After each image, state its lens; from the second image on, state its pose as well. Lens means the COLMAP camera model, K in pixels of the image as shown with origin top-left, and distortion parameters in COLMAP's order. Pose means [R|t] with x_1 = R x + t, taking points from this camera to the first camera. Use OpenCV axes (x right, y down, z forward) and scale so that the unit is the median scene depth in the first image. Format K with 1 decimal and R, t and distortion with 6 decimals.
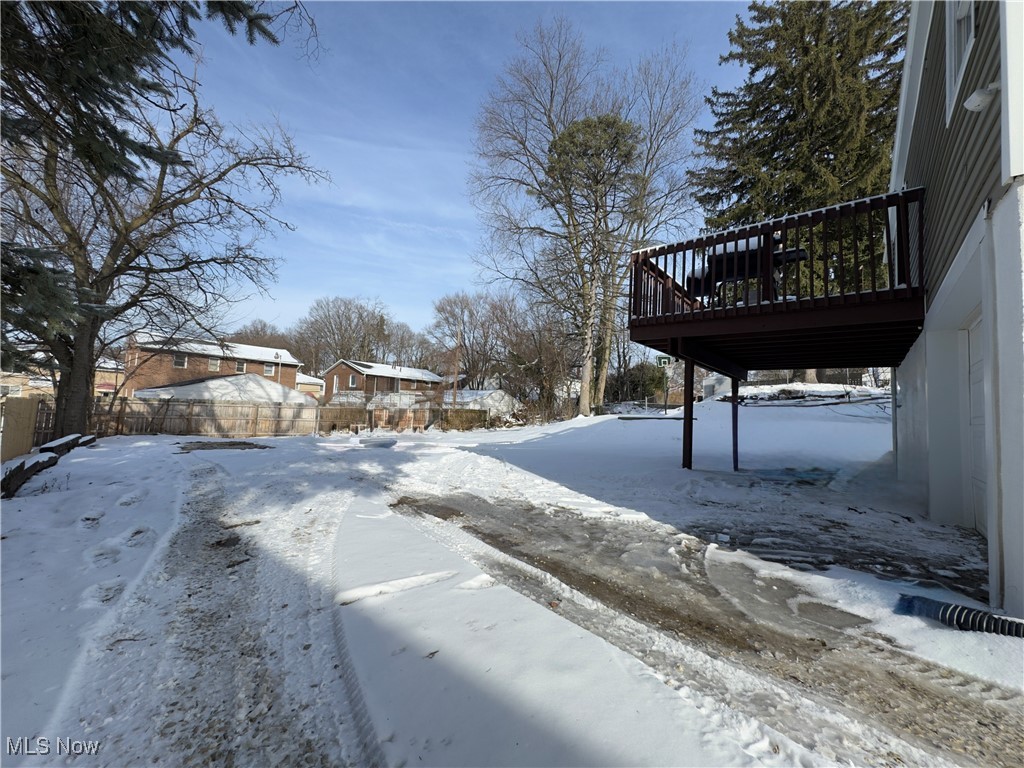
lens RADIAL K [[409.9, 0, 512.6], [0, 409.9, 386.2], [0, 0, 1]] dist [-0.001194, -0.000277]
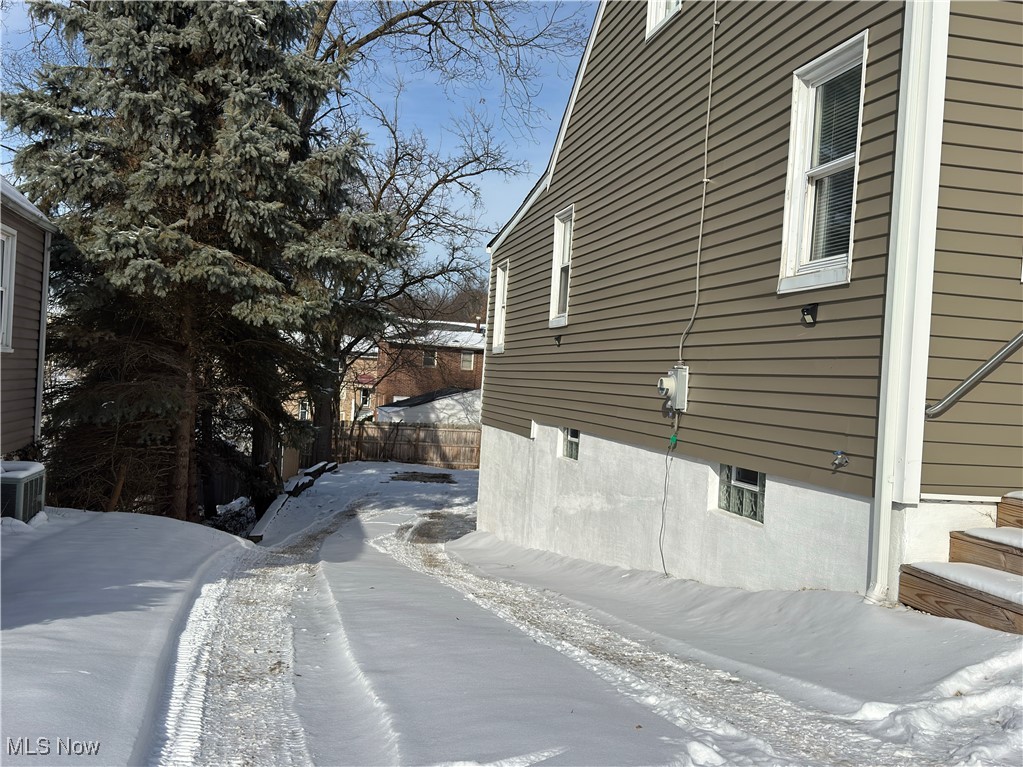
lens RADIAL K [[985.5, 0, 511.5], [0, 985.5, 383.5], [0, 0, 1]] dist [0.104683, -0.154194]
pose [[0.798831, -0.002120, -0.601551, 0.666942], [0.021544, 0.999453, 0.025087, -0.103036], [0.601169, -0.033000, 0.798440, -0.584393]]
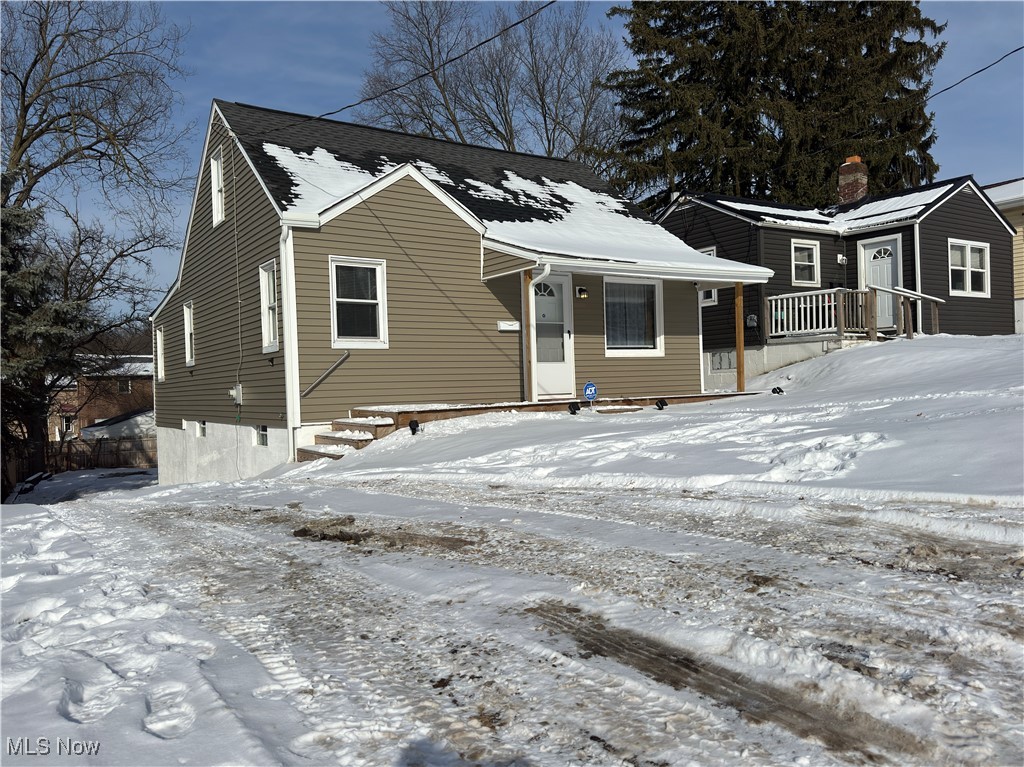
lens RADIAL K [[793.0, 0, 512.0], [0, 793.0, 383.5], [0, 0, 1]] dist [0.092840, -0.142692]
pose [[0.955917, -0.083872, -0.281402, 0.938181], [0.100258, 0.993974, 0.044320, -0.106561], [0.275989, -0.070579, 0.958566, -0.863873]]
